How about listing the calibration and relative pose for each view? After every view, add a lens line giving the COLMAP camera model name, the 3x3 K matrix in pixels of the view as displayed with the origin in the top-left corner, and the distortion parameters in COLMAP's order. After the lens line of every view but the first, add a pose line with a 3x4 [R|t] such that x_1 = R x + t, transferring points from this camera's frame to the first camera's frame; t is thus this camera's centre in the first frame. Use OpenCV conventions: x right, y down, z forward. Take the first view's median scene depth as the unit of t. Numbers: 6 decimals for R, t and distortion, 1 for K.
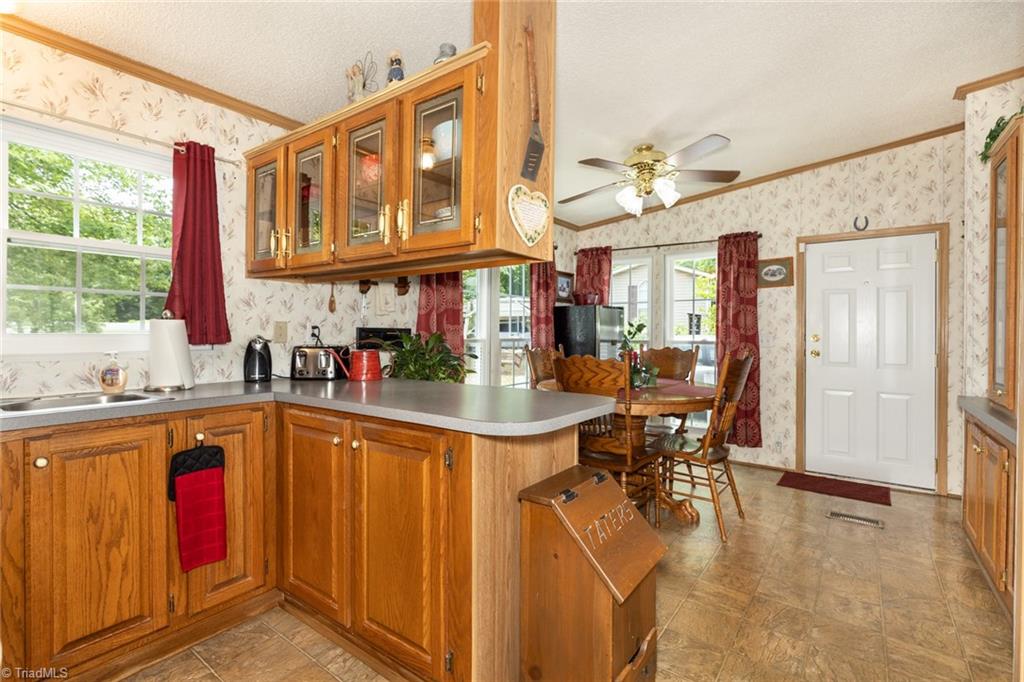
lens RADIAL K [[479.3, 0, 507.2], [0, 479.3, 330.2], [0, 0, 1]] dist [-0.002121, 0.000845]
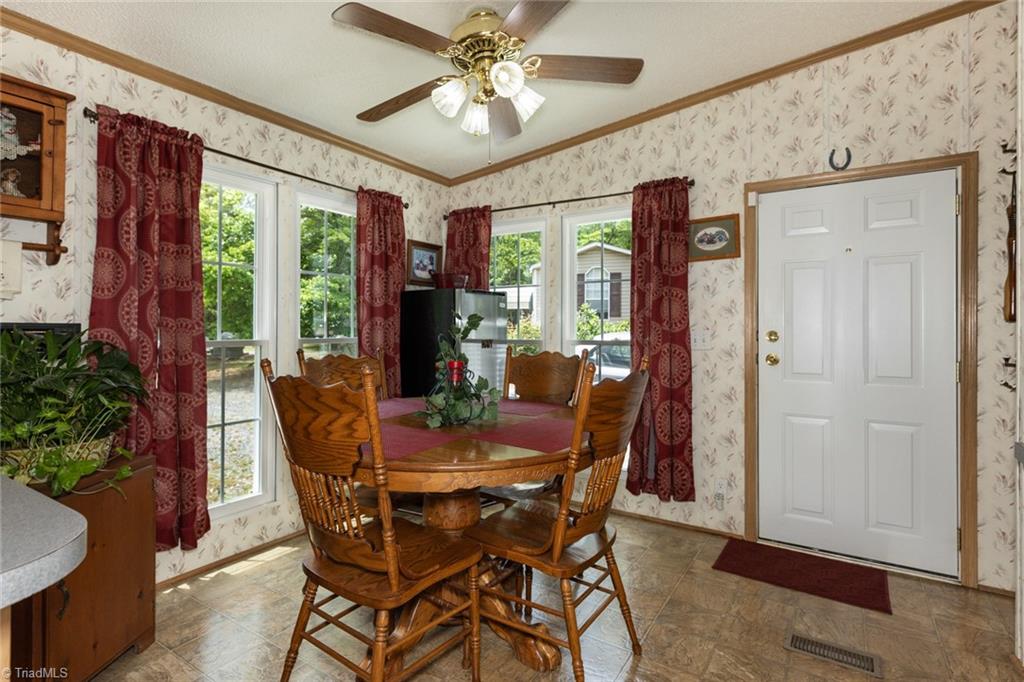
lens RADIAL K [[446.1, 0, 534.7], [0, 446.1, 325.7], [0, 0, 1]] dist [0.010345, -0.002067]
pose [[0.999309, -0.003499, 0.036999, 0.286953], [0.003532, 0.999993, -0.000820, 0.001234], [-0.036996, 0.000950, 0.999315, 0.387487]]
